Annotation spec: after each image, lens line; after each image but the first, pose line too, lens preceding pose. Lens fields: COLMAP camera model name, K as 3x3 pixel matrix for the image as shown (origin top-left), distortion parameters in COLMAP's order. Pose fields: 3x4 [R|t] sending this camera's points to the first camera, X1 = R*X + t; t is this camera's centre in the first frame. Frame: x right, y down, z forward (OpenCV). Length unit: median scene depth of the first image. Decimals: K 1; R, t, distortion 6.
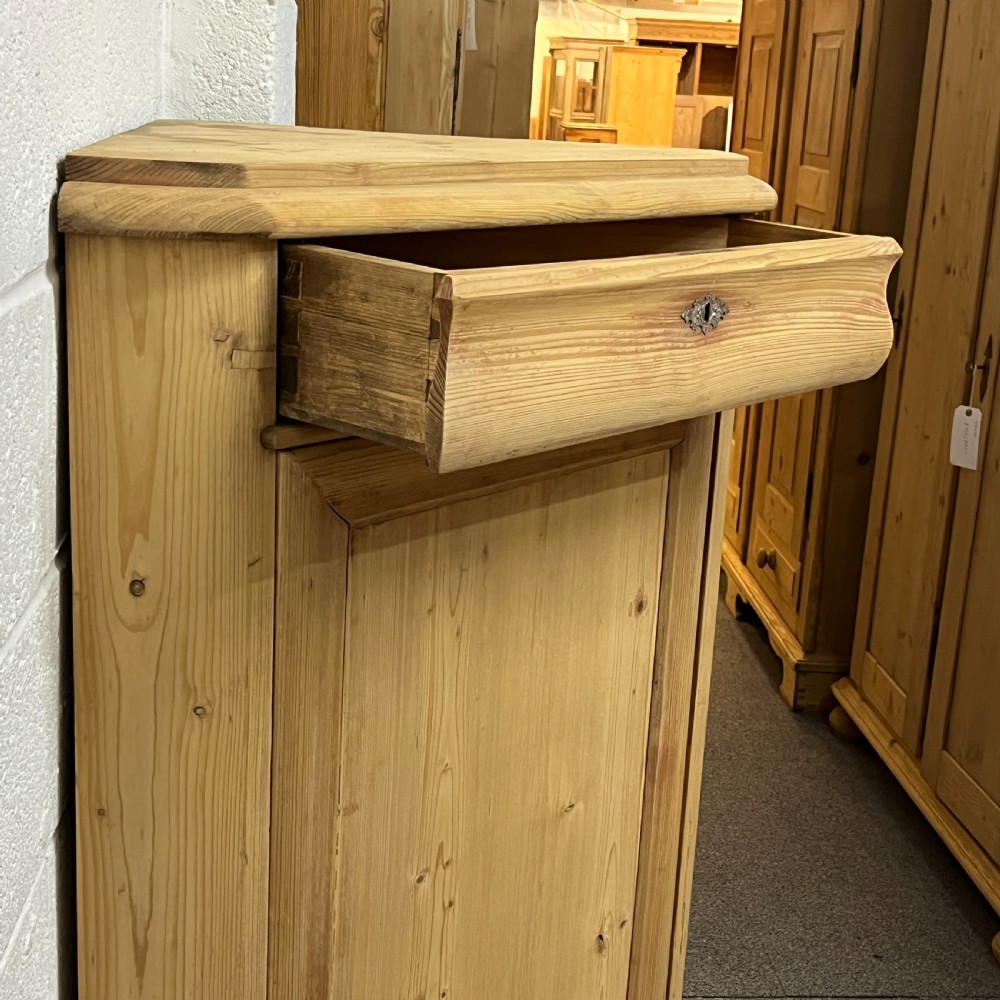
lens RADIAL K [[1684.5, 0, 524.6], [0, 1684.5, 513.8], [0, 0, 1]] dist [0.122272, -0.216634]
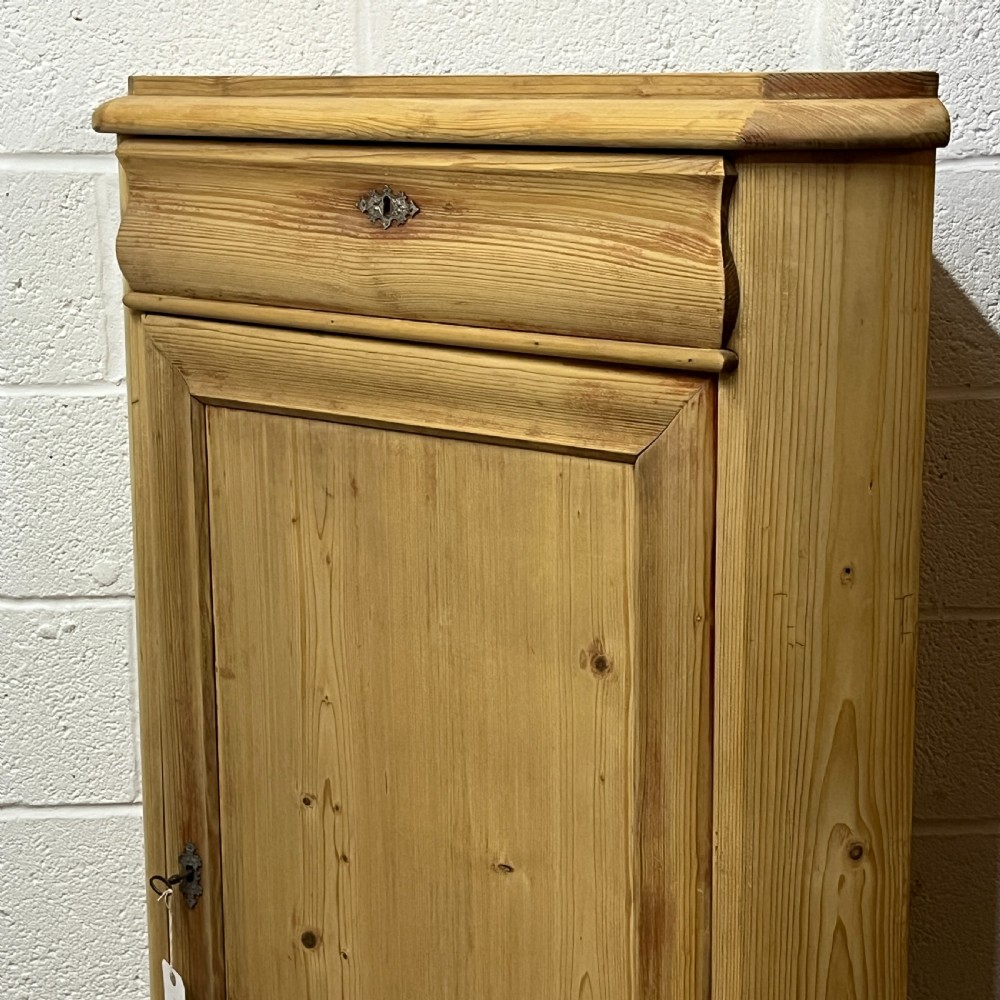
lens RADIAL K [[2099.7, 0, 500.1], [0, 2099.7, 519.7], [0, 0, 1]] dist [0.195473, -0.877677]
pose [[-0.027856, 0.146750, -0.988781, 1.167602], [-0.257884, 0.954626, 0.148946, -0.159966], [0.965774, 0.259140, 0.011253, 1.084823]]
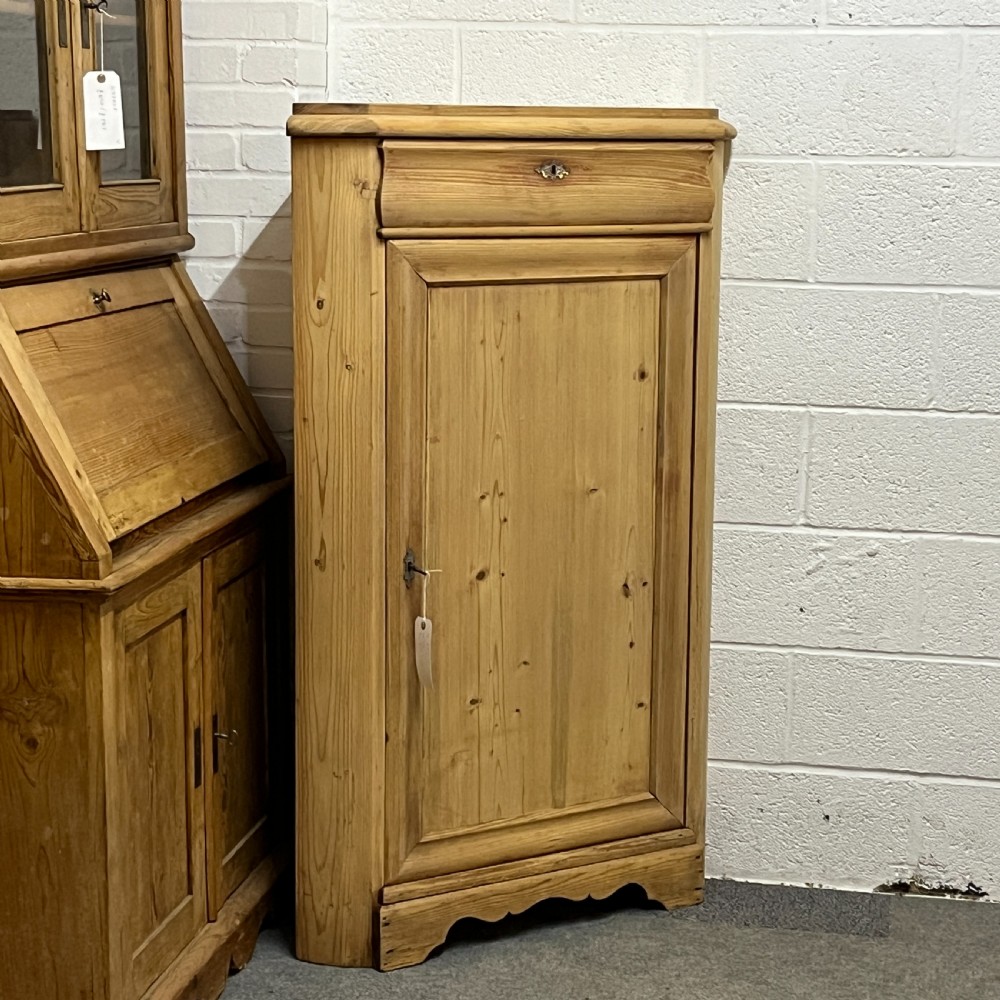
lens RADIAL K [[2362.4, 0, 500.0], [0, 2362.4, 500.0], [0, 0, 1]] dist [0.180070, -0.491595]
pose [[0.953345, 0.000613, -0.301882, 0.748228], [-0.035221, 0.993394, -0.109211, 0.511796], [0.299821, 0.114748, 0.947069, -1.452546]]
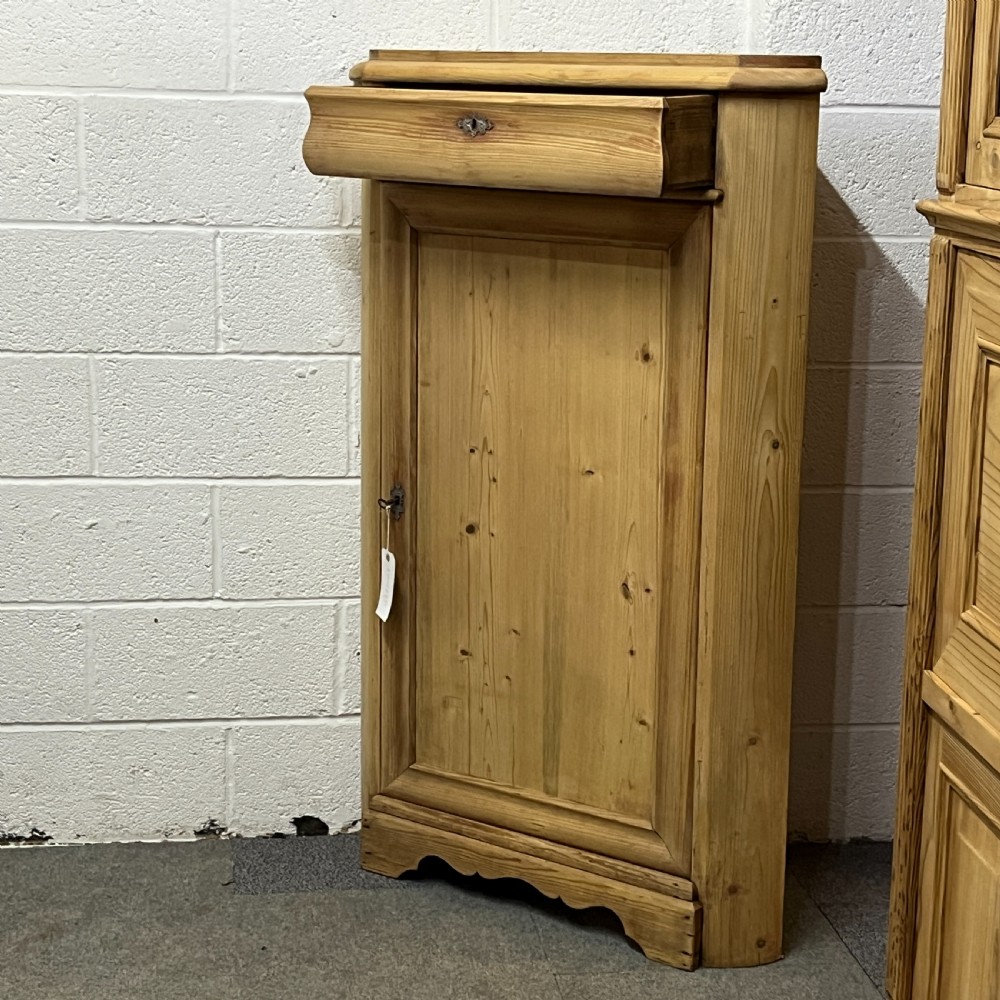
lens RADIAL K [[2099.7, 0, 500.1], [0, 2099.7, 519.7], [0, 0, 1]] dist [0.195473, -0.877677]
pose [[0.044187, 0.152532, -0.987310, 2.241933], [-0.275278, 0.951876, 0.134738, -0.026751], [0.960349, 0.265831, 0.084050, 0.885433]]
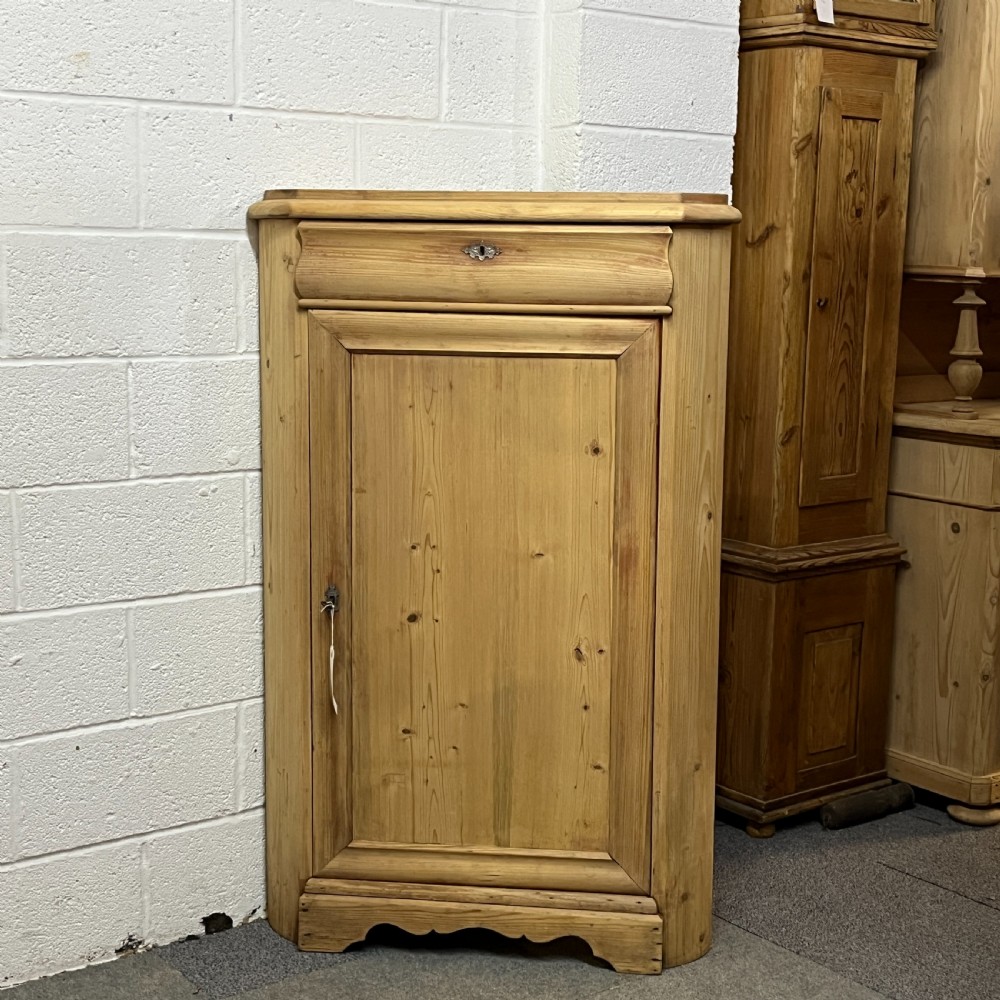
lens RADIAL K [[1706.5, 0, 501.3], [0, 1706.5, 506.1], [0, 0, 1]] dist [0.174853, -0.701546]
pose [[0.526056, 0.077593, -0.846903, 1.758880], [-0.202628, 0.978586, -0.036205, 0.226769], [0.825958, 0.190652, 0.530514, 0.001280]]
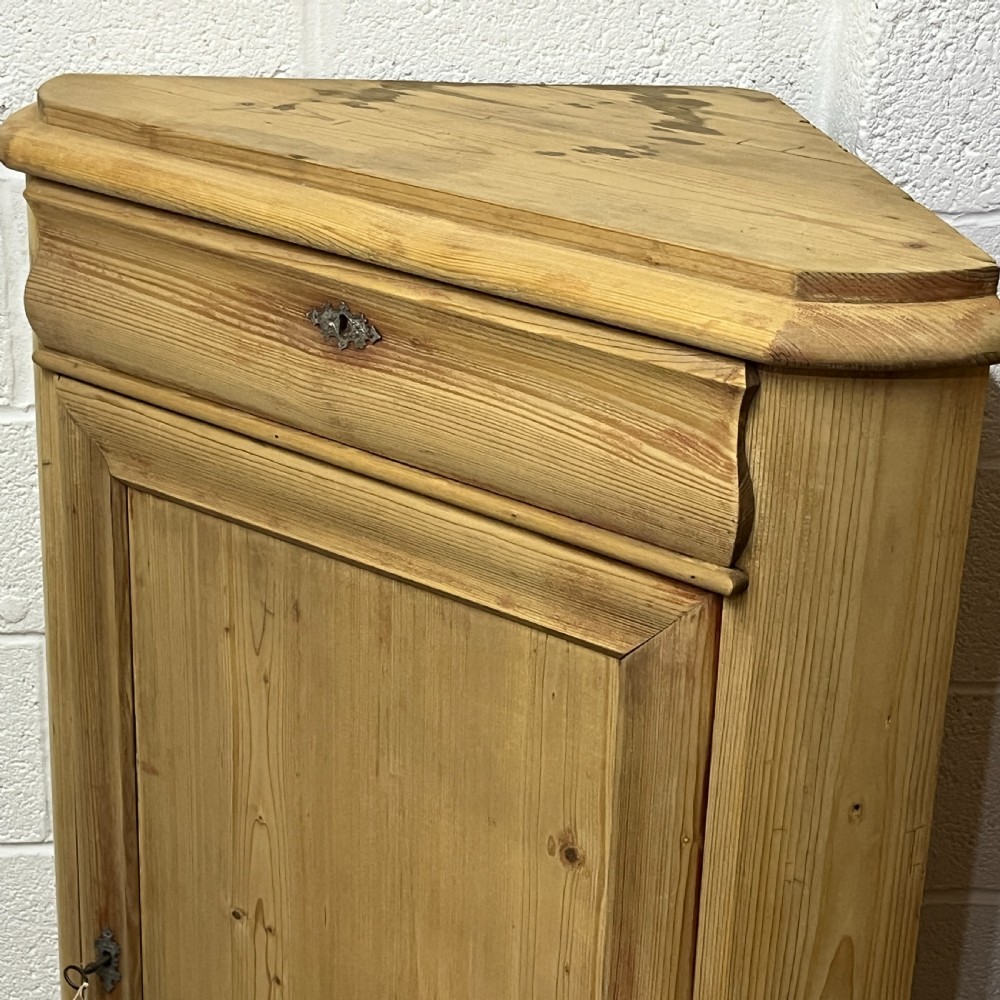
lens RADIAL K [[2099.7, 0, 500.1], [0, 2099.7, 519.7], [0, 0, 1]] dist [0.195473, -0.877677]
pose [[0.008880, 0.314502, -0.949215, 0.980573], [-0.296191, 0.907482, 0.297904, -0.368638], [0.955087, 0.278504, 0.101211, 0.990337]]
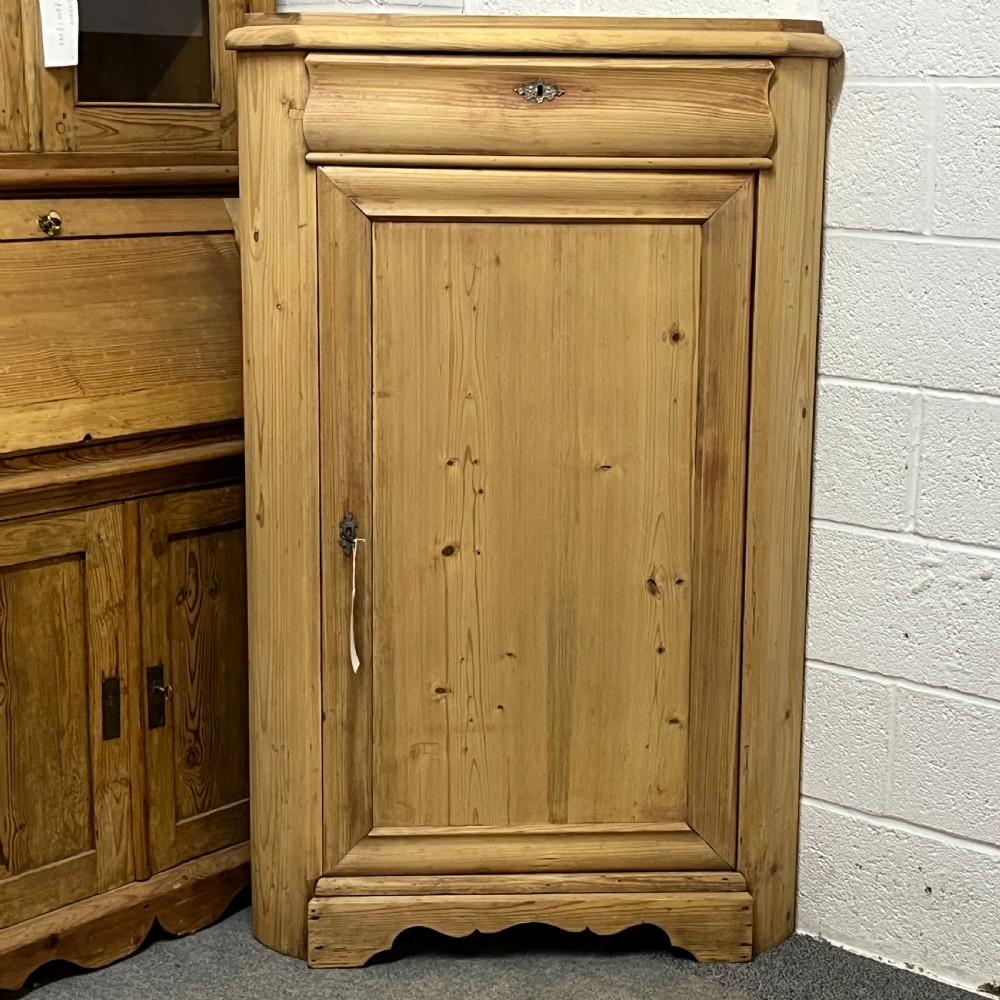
lens RADIAL K [[2085.4, 0, 503.3], [0, 2085.4, 504.2], [0, 0, 1]] dist [0.184497, -0.811064]
pose [[0.678374, 0.091197, -0.729034, 1.476184], [-0.163765, 0.986072, -0.029035, 0.313352], [0.716233, 0.139087, 0.683861, -0.333517]]
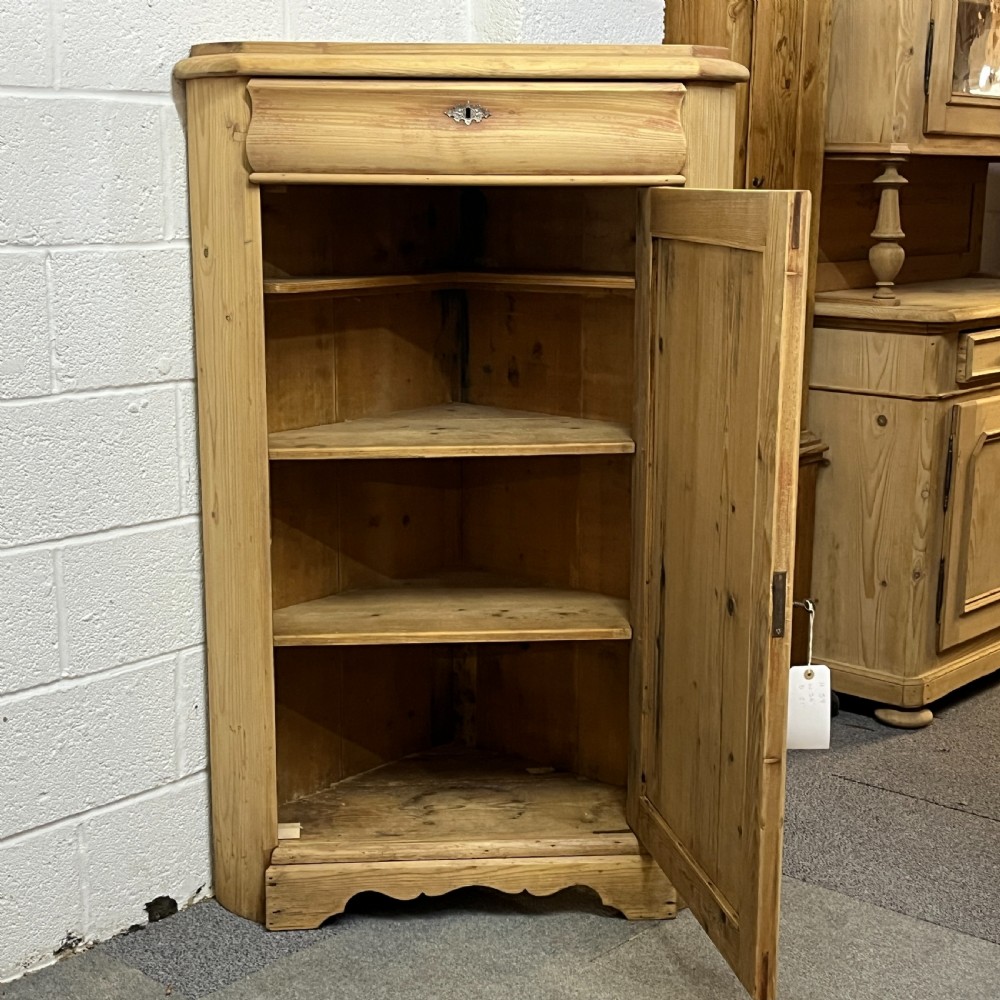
lens RADIAL K [[1706.5, 0, 501.3], [0, 1706.5, 506.1], [0, 0, 1]] dist [0.174853, -0.701546]
pose [[0.689035, 0.085423, -0.719676, 1.327701], [-0.151732, 0.988025, -0.027998, 0.301253], [0.708666, 0.128489, 0.693745, -0.139172]]
